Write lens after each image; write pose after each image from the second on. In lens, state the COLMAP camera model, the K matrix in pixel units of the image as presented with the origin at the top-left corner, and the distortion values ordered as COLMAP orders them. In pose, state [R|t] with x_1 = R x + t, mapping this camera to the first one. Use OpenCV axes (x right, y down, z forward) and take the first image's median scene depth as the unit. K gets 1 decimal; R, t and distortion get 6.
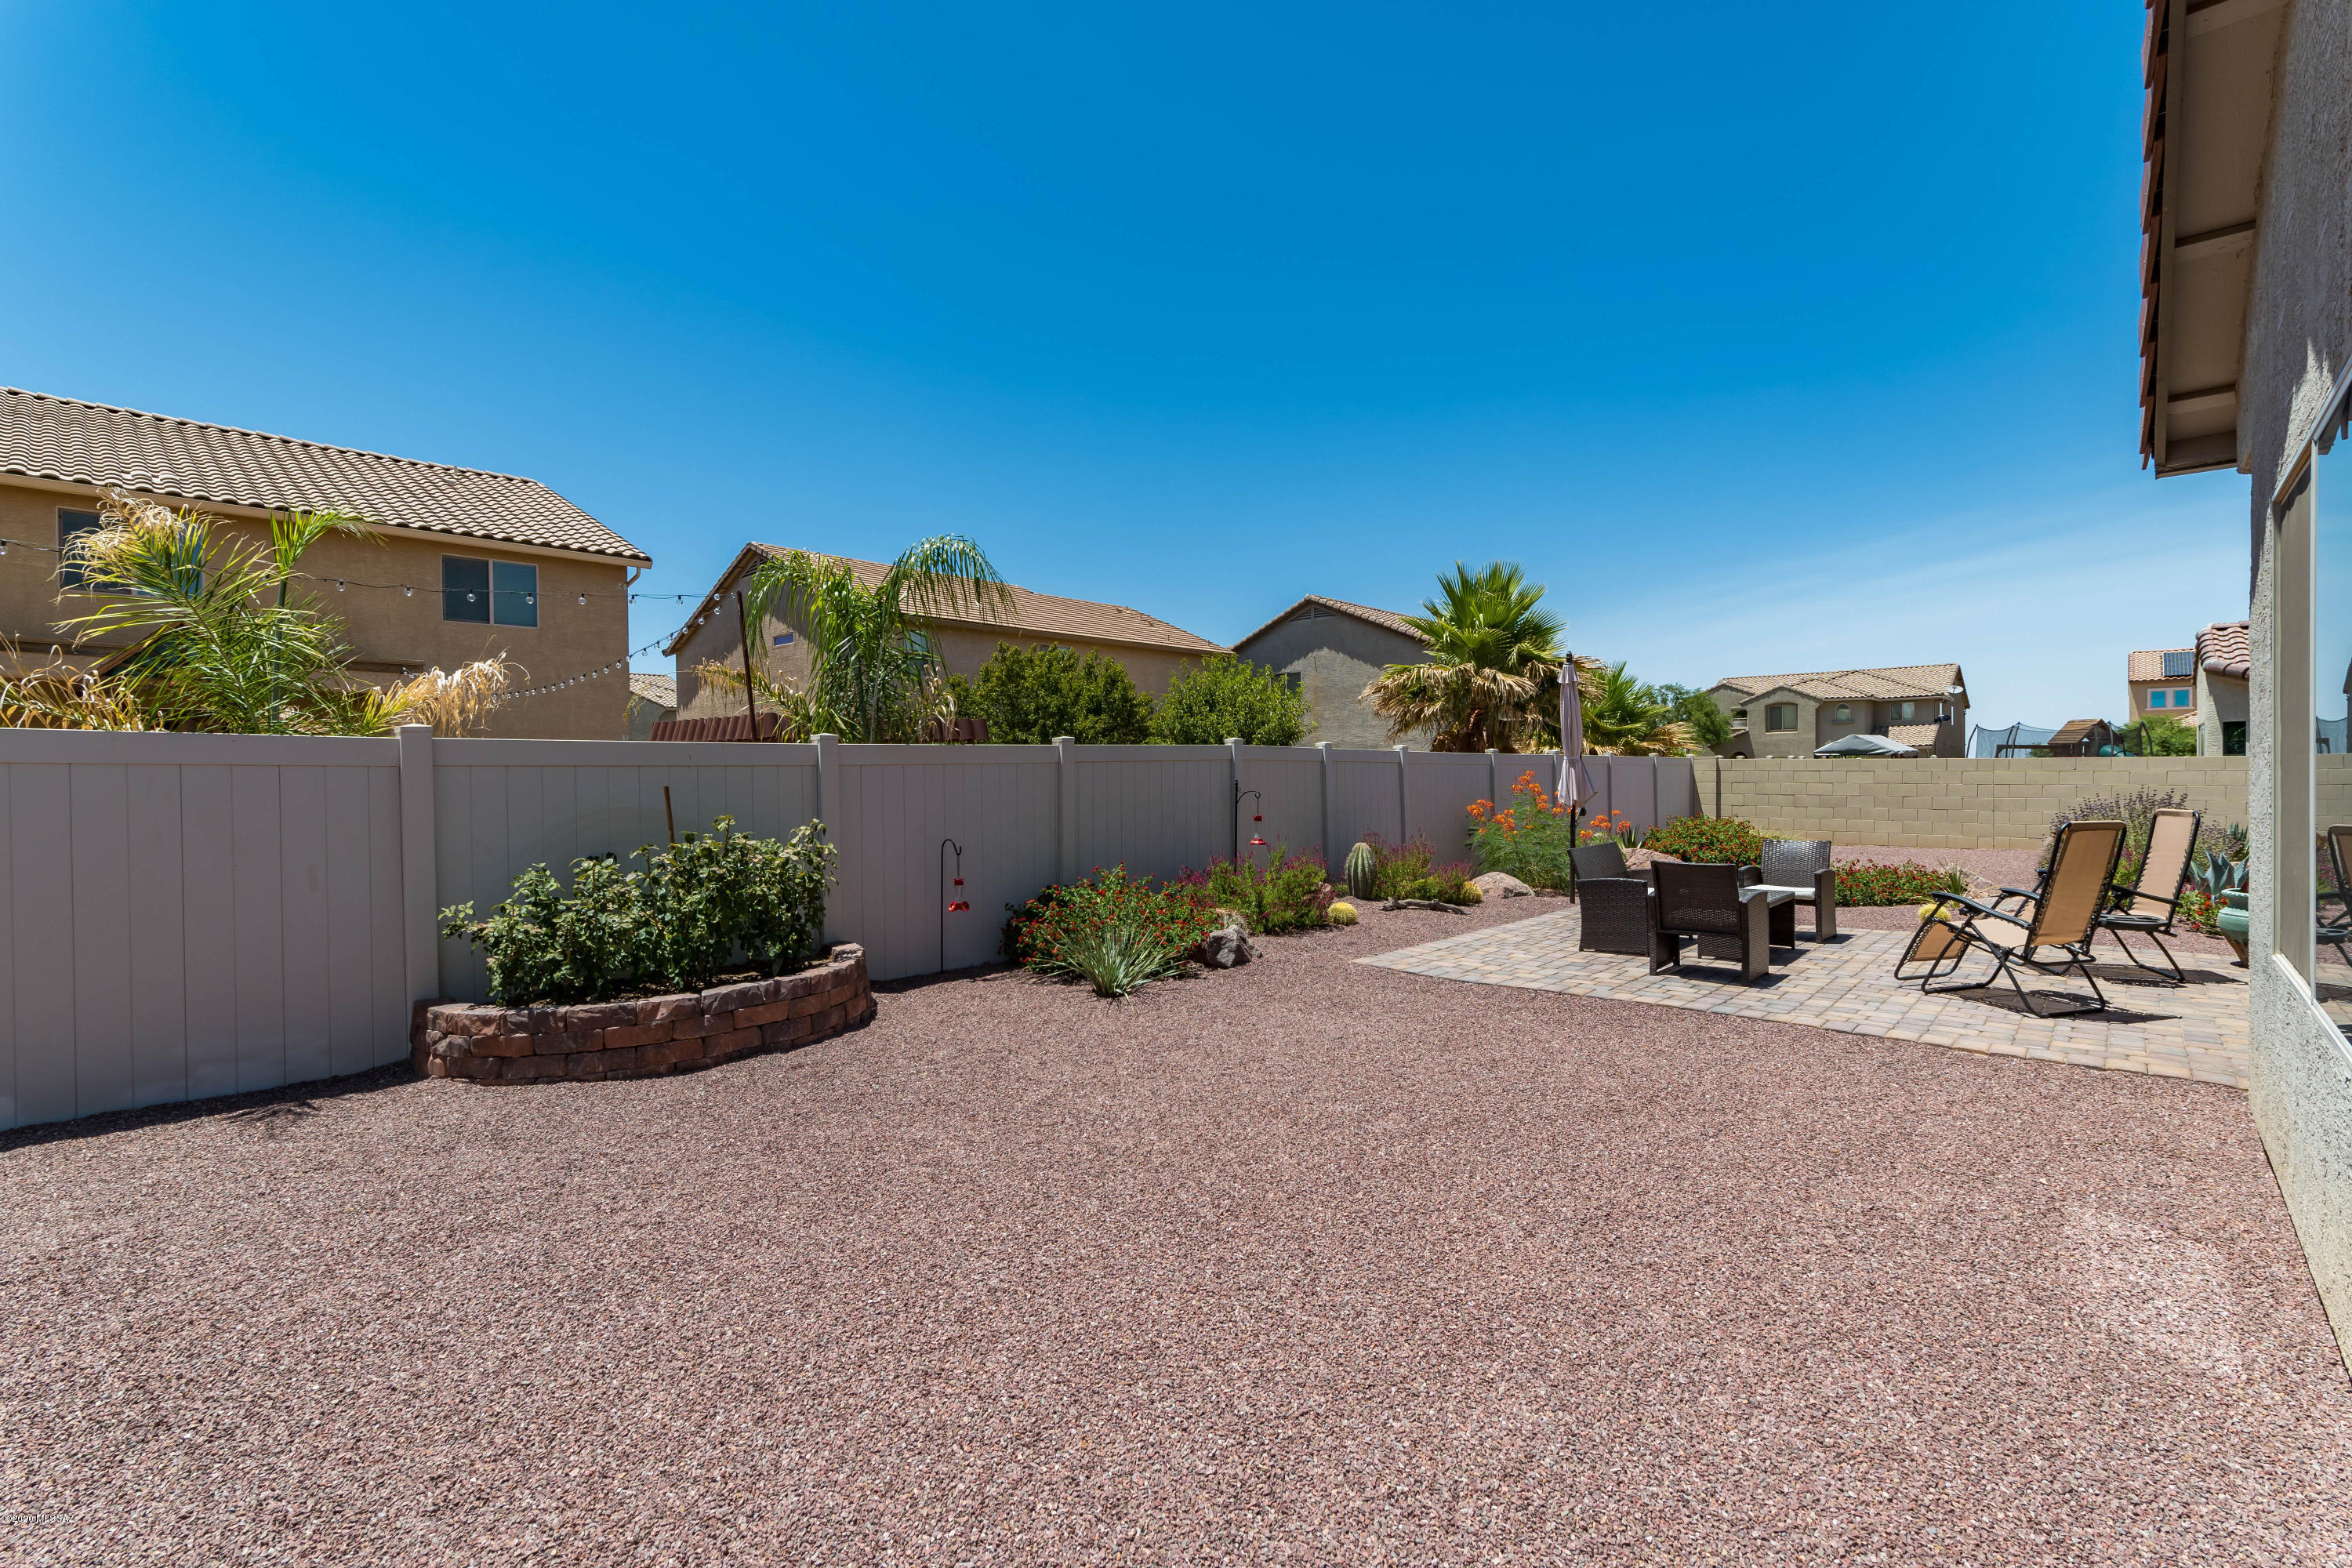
lens RADIAL K [[1023.2, 0, 1177.4], [0, 1023.2, 786.7], [0, 0, 1]] dist [-0.001662, 0.001318]
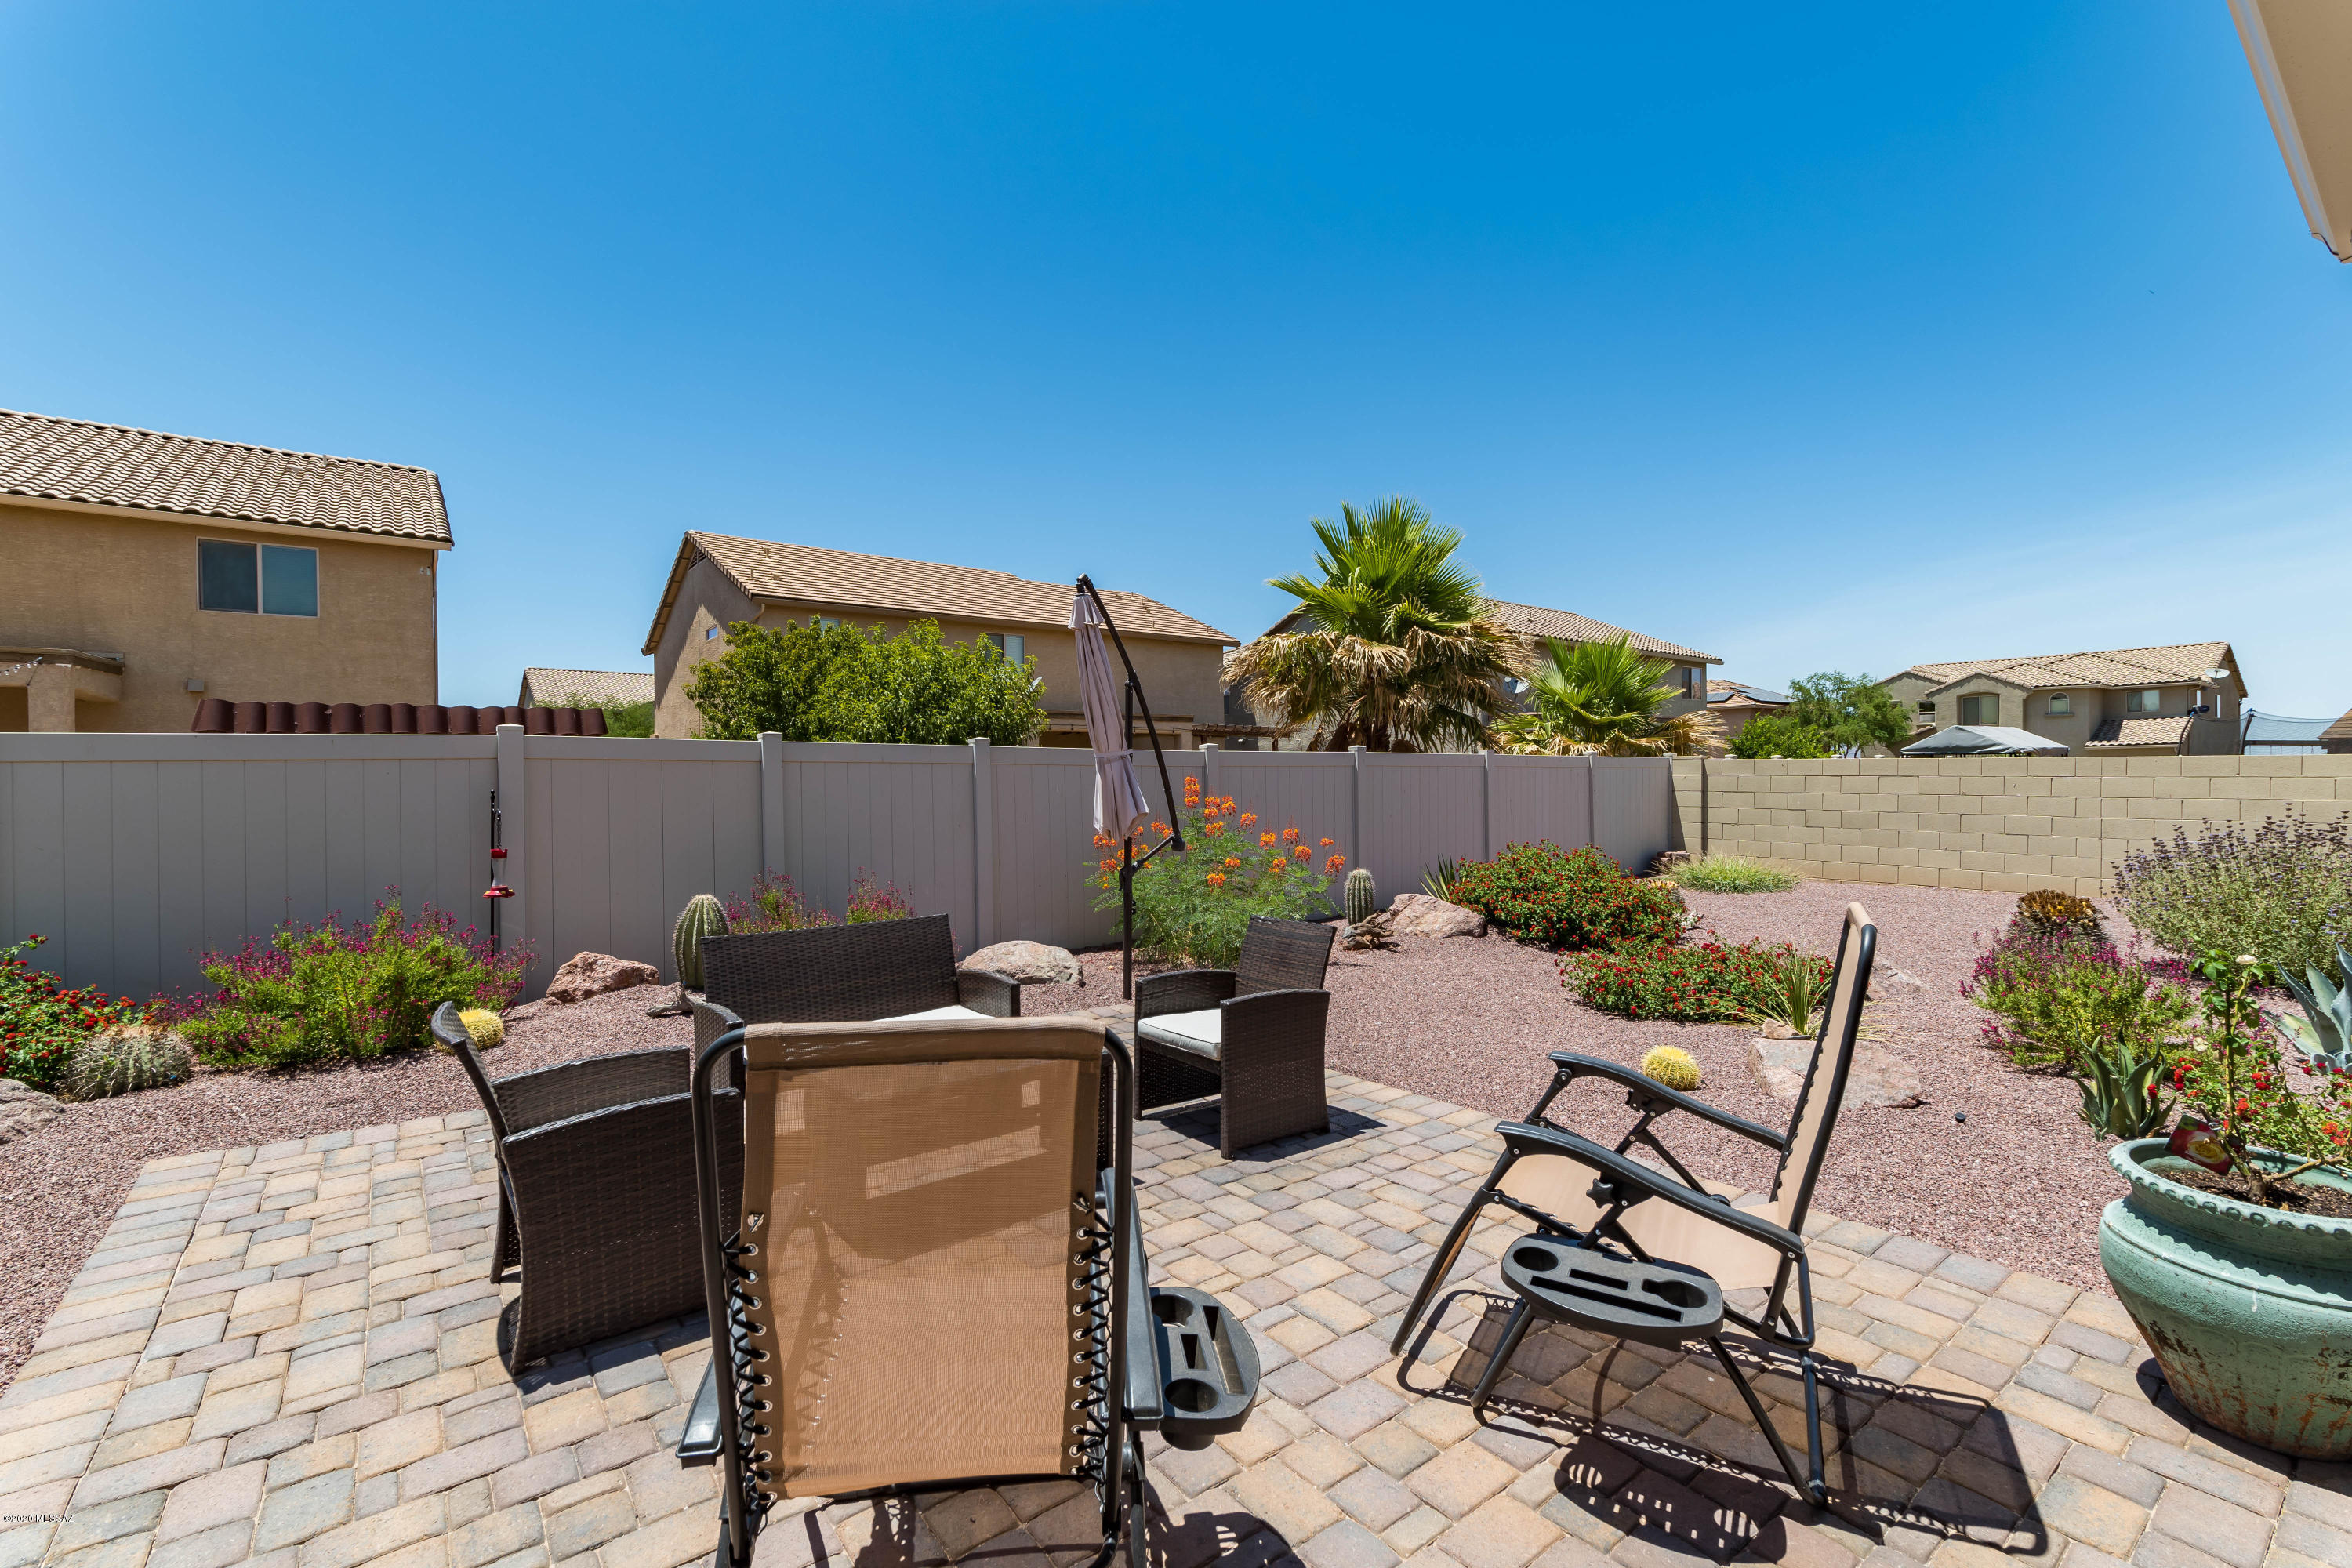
lens RADIAL K [[1023.2, 0, 1180.8], [0, 1023.2, 780.9], [0, 0, 1]] dist [-0.001662, 0.001318]
pose [[0.986106, 0.001747, -0.166108, 0.143625], [-0.003123, 0.999963, -0.008024, -0.002361], [0.166088, 0.008431, 0.986075, 0.115653]]
